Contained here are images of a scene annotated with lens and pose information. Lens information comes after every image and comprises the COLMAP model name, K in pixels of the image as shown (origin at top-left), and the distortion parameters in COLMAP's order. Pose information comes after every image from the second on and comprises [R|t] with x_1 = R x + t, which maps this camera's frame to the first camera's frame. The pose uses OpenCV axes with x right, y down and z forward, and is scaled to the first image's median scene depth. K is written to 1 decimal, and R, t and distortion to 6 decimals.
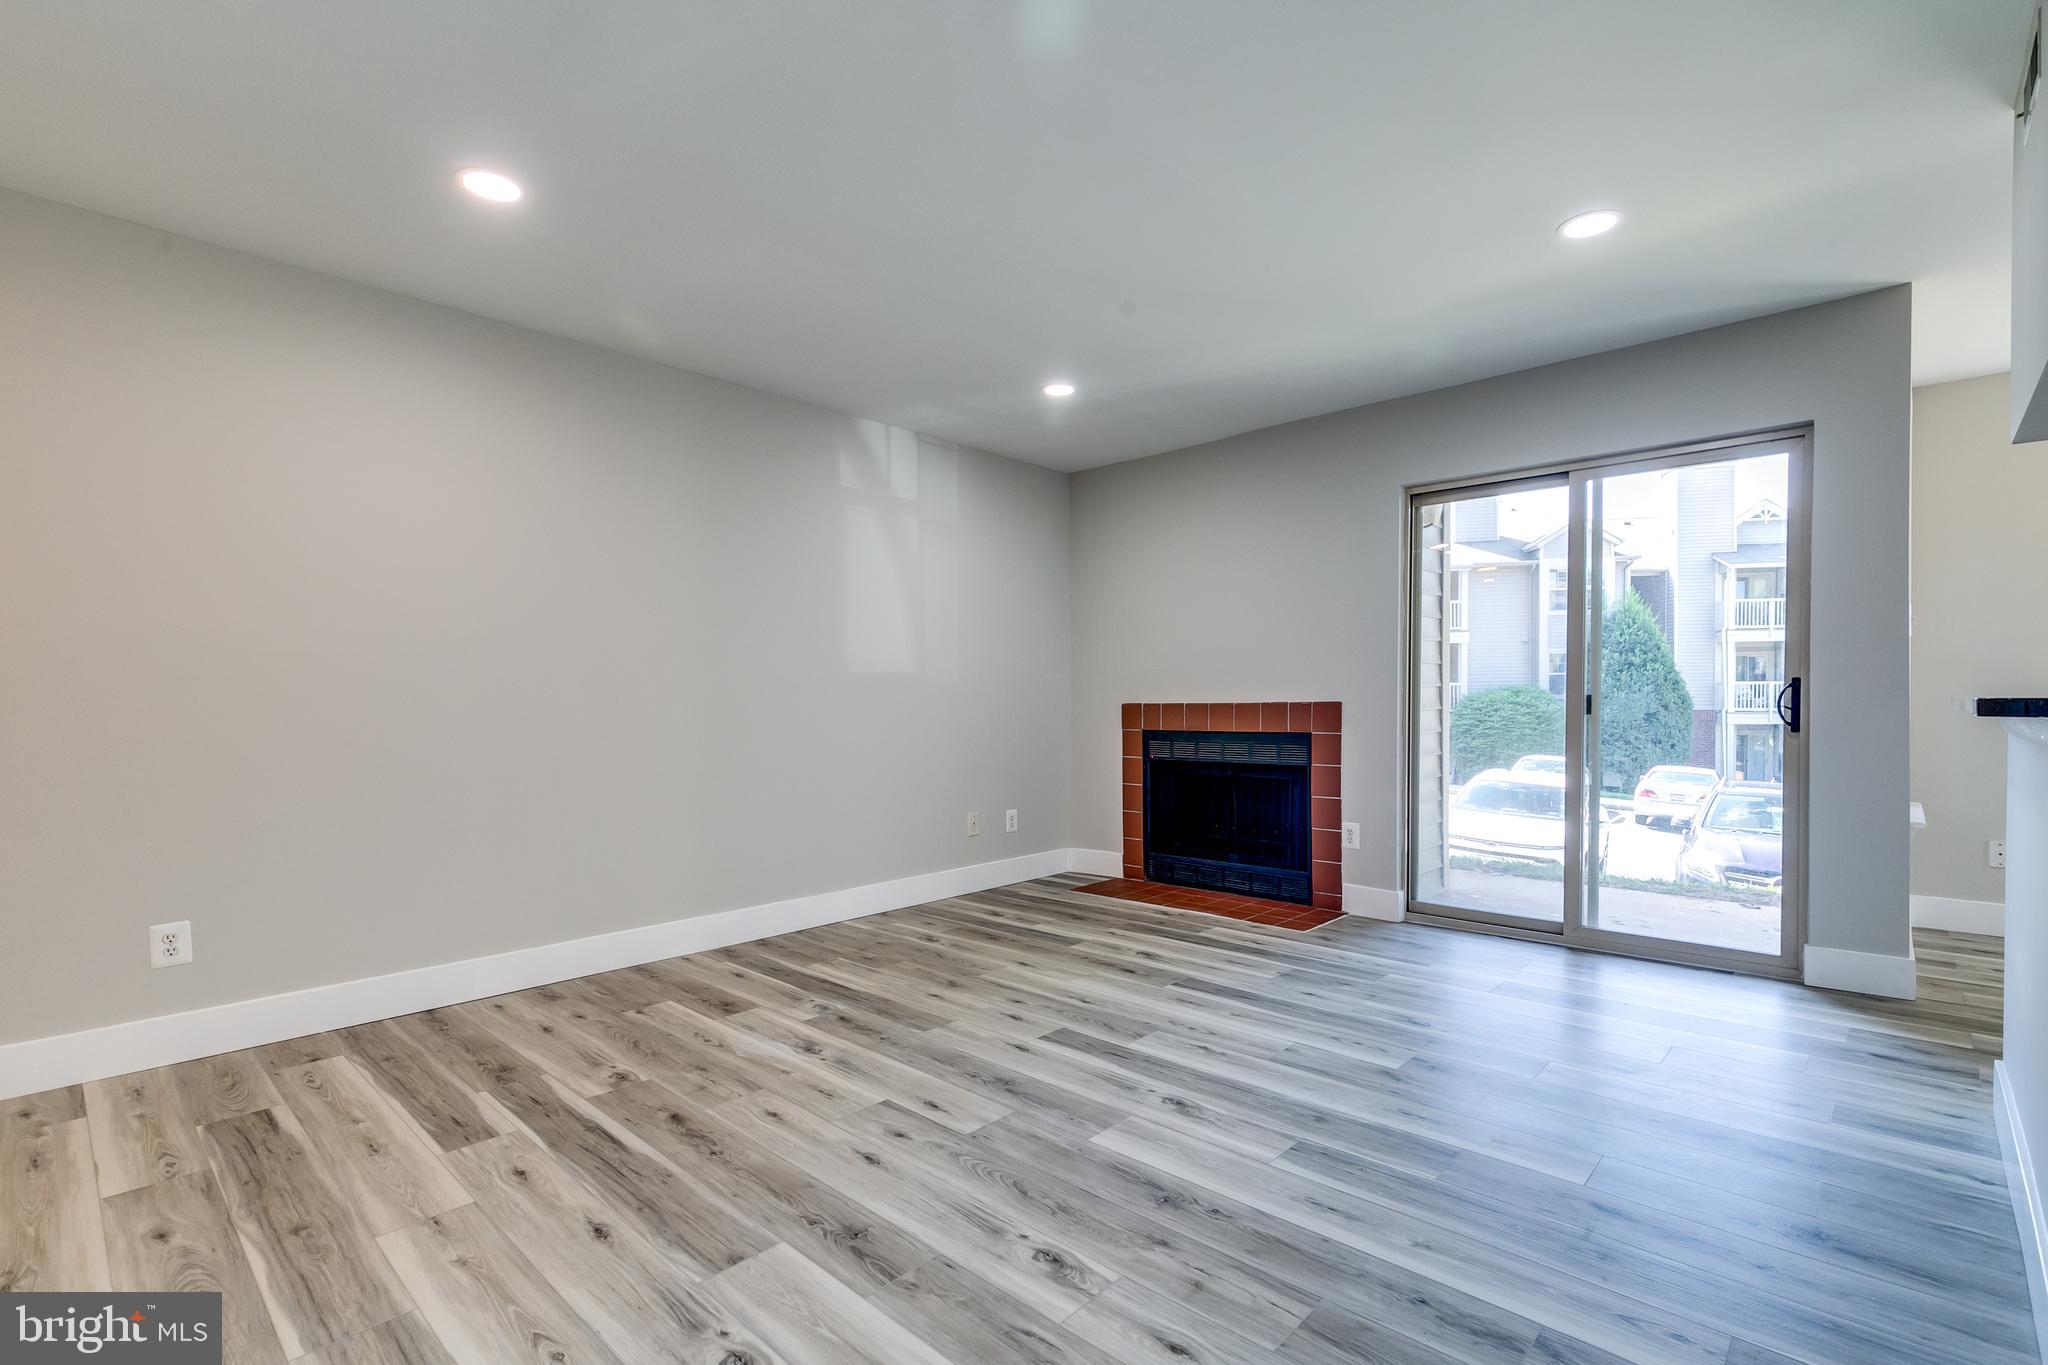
lens RADIAL K [[932.7, 0, 1031.5], [0, 932.7, 698.1], [0, 0, 1]] dist [0.005116, -0.000116]
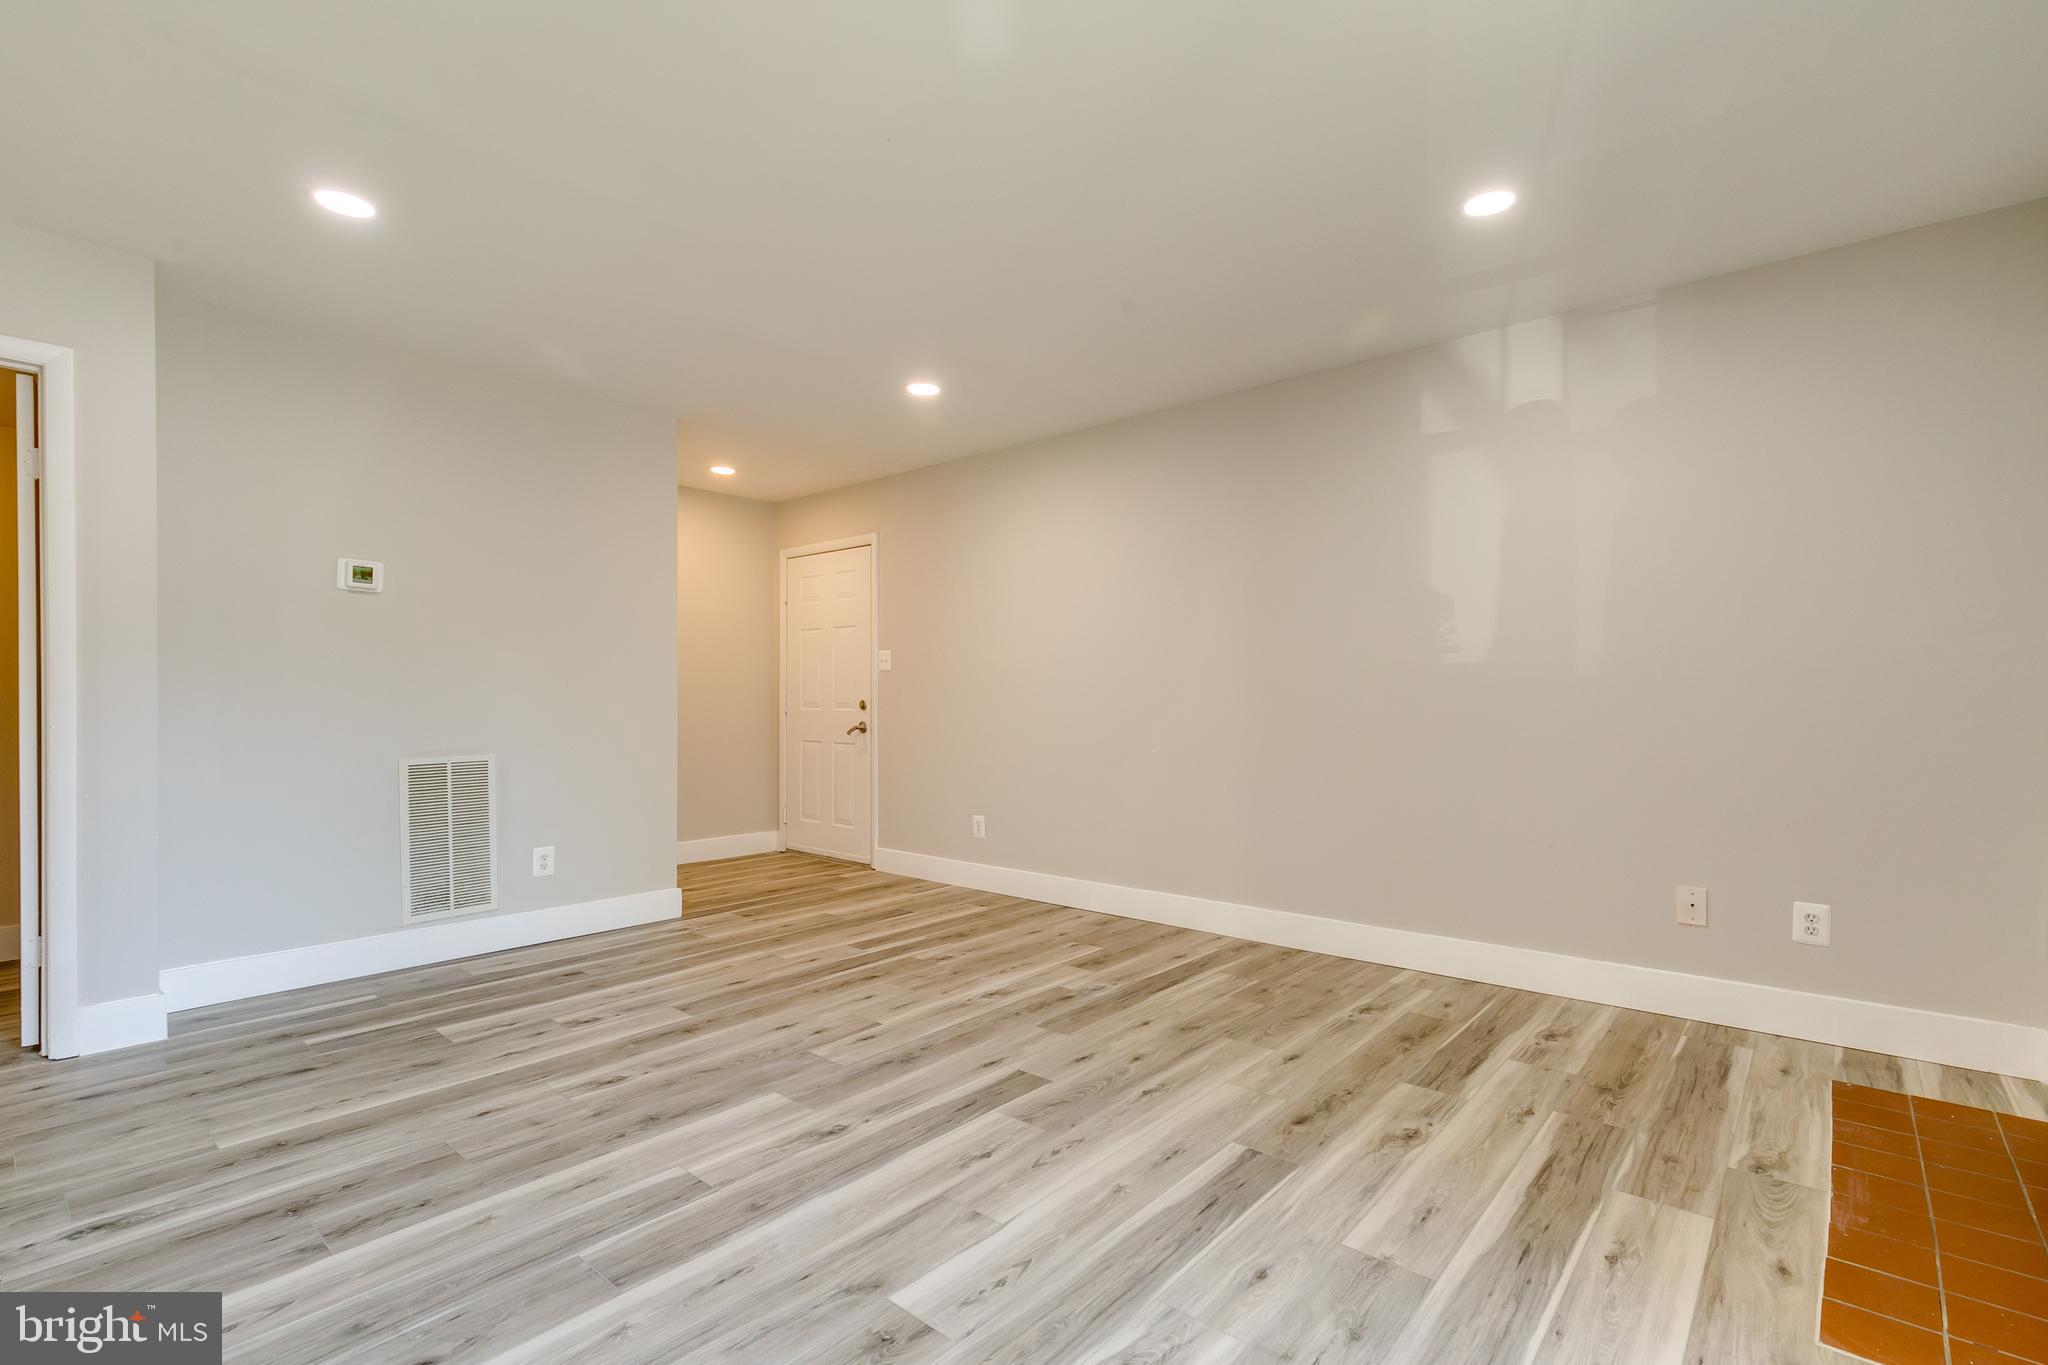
lens RADIAL K [[932.7, 0, 1031.0], [0, 932.7, 688.0], [0, 0, 1]] dist [0.005116, -0.000116]
pose [[0.035697, -0.005516, -0.999347, 0.906131], [0.006089, 0.999967, -0.005302, -0.009318], [0.999344, -0.005896, 0.035729, 0.951117]]
